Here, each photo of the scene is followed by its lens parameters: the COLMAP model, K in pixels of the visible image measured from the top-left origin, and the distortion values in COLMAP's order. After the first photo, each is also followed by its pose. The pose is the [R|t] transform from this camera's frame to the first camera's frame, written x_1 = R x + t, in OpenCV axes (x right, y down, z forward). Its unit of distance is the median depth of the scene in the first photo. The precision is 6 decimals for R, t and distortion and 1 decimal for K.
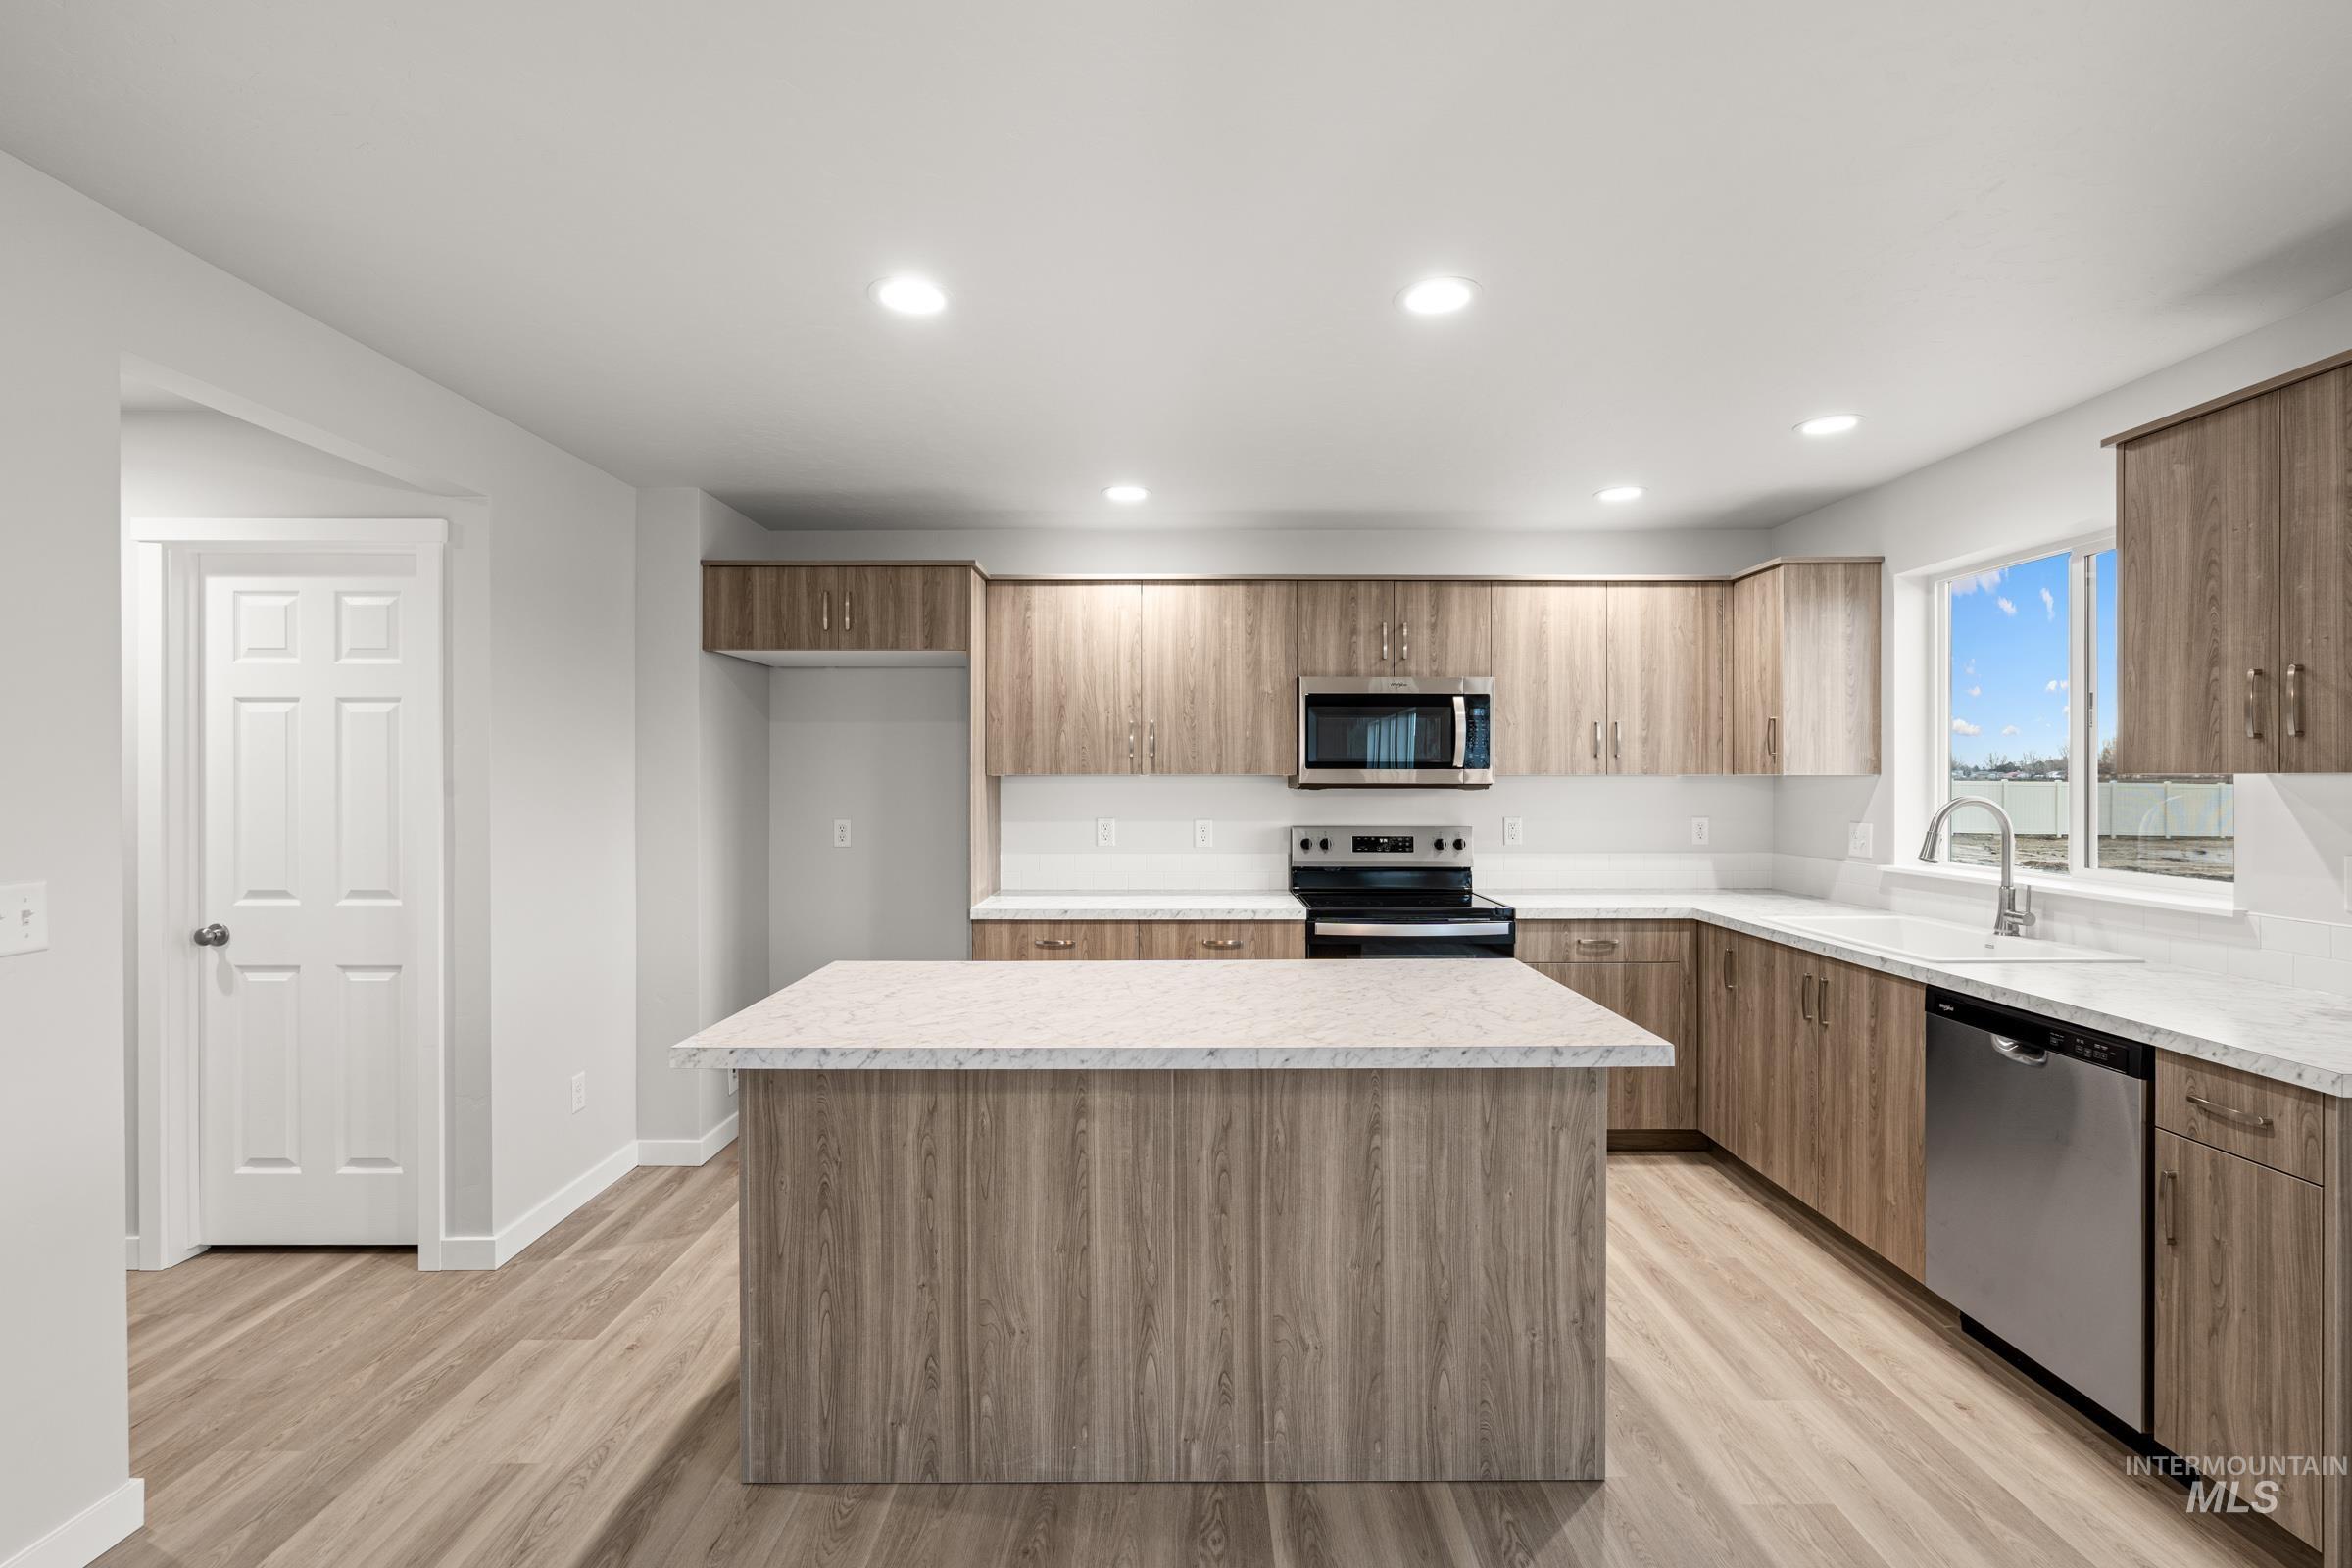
lens RADIAL K [[1085.9, 0, 1185.7], [0, 1085.9, 786.7], [0, 0, 1]] dist [-0.006095, 0.000406]
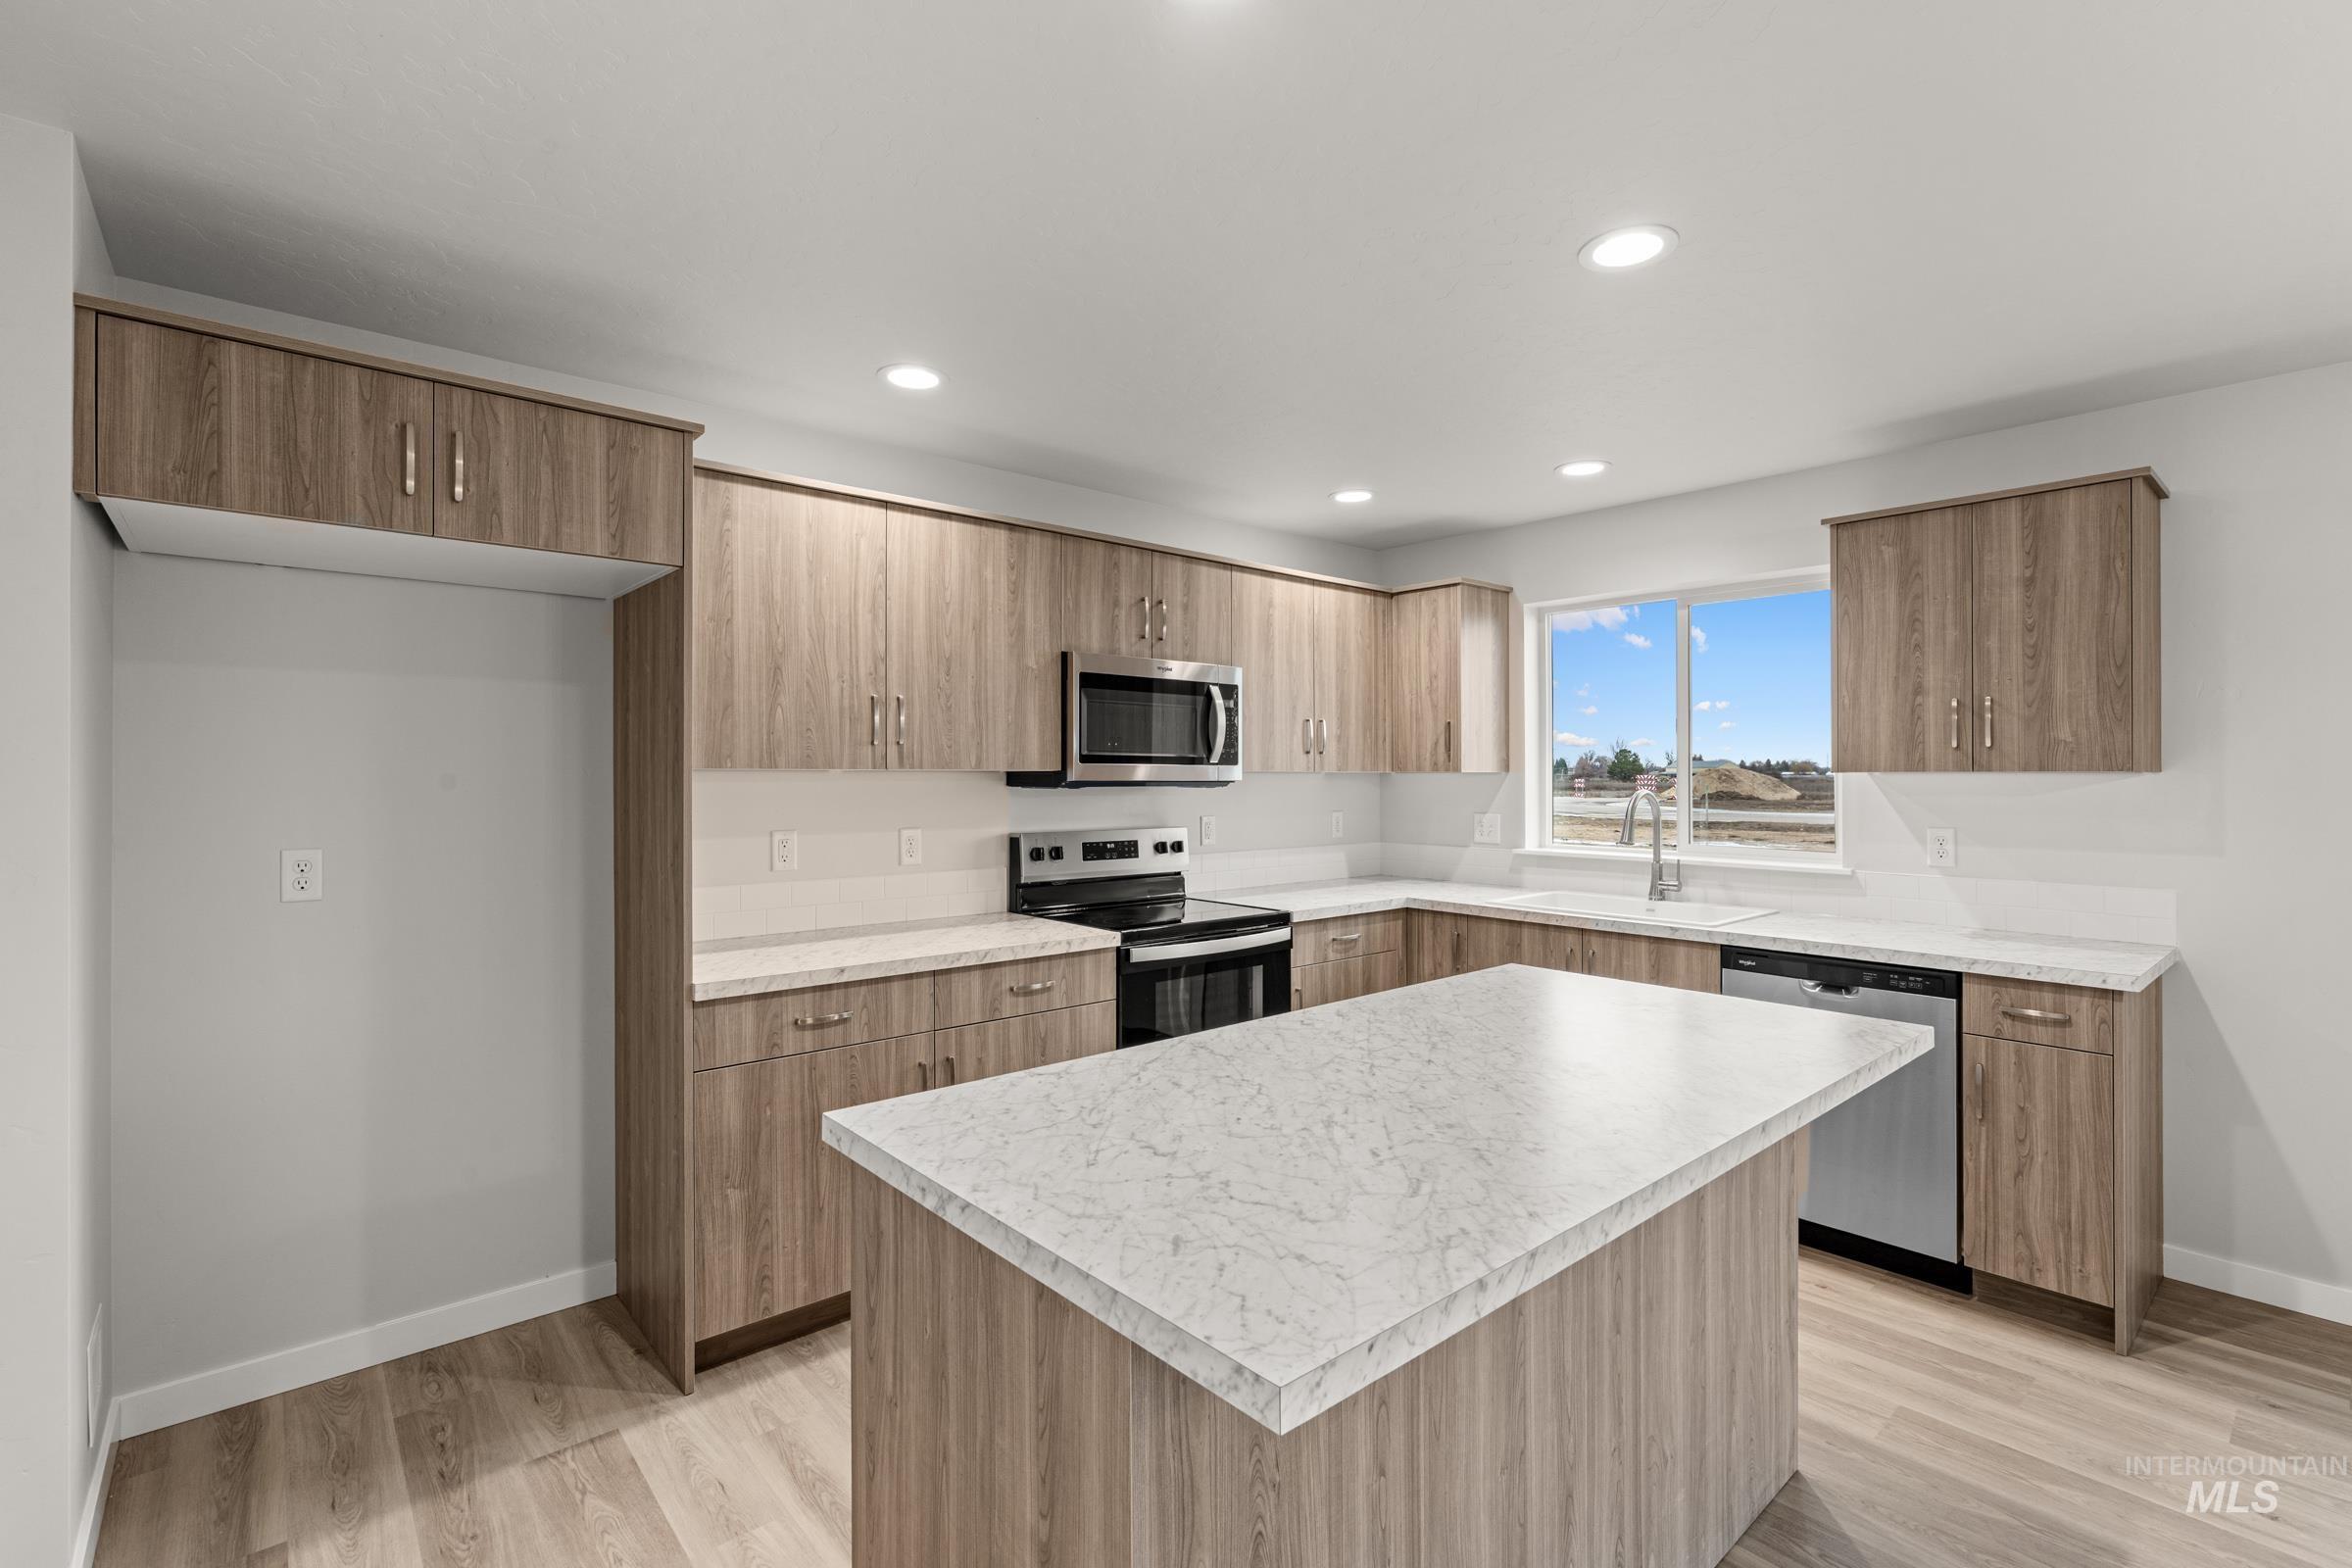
lens RADIAL K [[1085.9, 0, 1179.5], [0, 1085.9, 771.1], [0, 0, 1]] dist [-0.006095, 0.000406]
pose [[0.743824, 0.003128, 0.668368, -0.406749], [0.004023, 0.999950, -0.009157, -0.002571], [-0.668364, 0.009500, 0.743774, 0.355092]]
